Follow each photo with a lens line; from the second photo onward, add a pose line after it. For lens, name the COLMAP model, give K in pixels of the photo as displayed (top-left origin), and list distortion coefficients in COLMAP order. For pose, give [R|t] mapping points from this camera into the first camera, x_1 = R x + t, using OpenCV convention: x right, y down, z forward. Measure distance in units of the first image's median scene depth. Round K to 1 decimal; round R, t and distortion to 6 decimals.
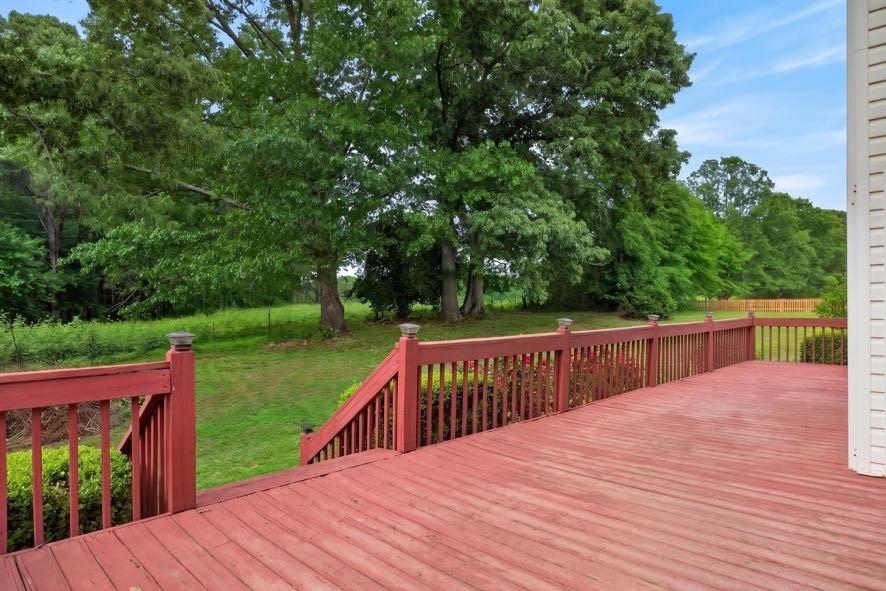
lens RADIAL K [[490.7, 0, 476.1], [0, 490.7, 313.9], [0, 0, 1]] dist [0.000643, 0.000043]
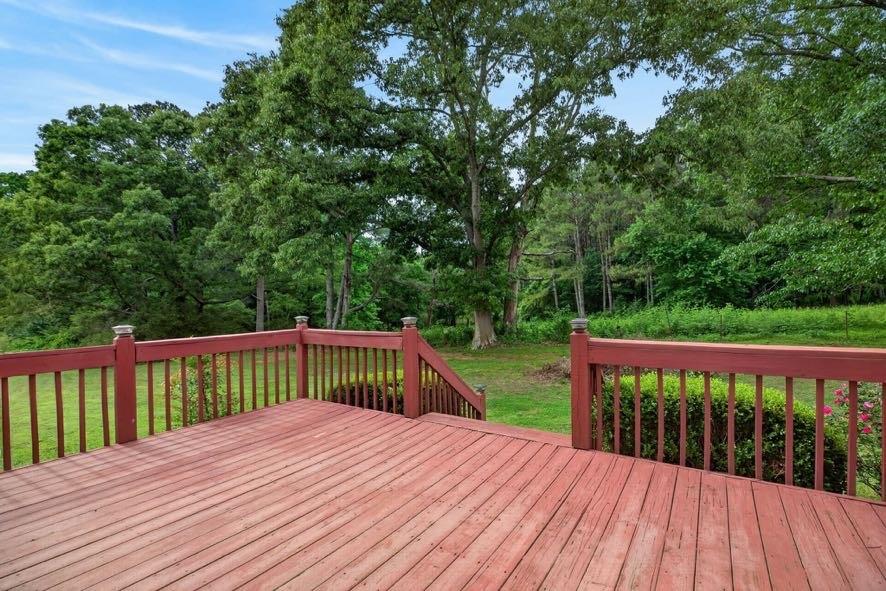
lens RADIAL K [[395.6, 0, 443.8], [0, 395.6, 303.4], [0, 0, 1]] dist [-0.001436, -0.000386]
pose [[0.219820, 0.002354, -0.975538, 0.712569], [-0.001043, 0.999997, 0.002178, -0.001157], [0.975540, 0.000538, 0.219822, 0.744475]]
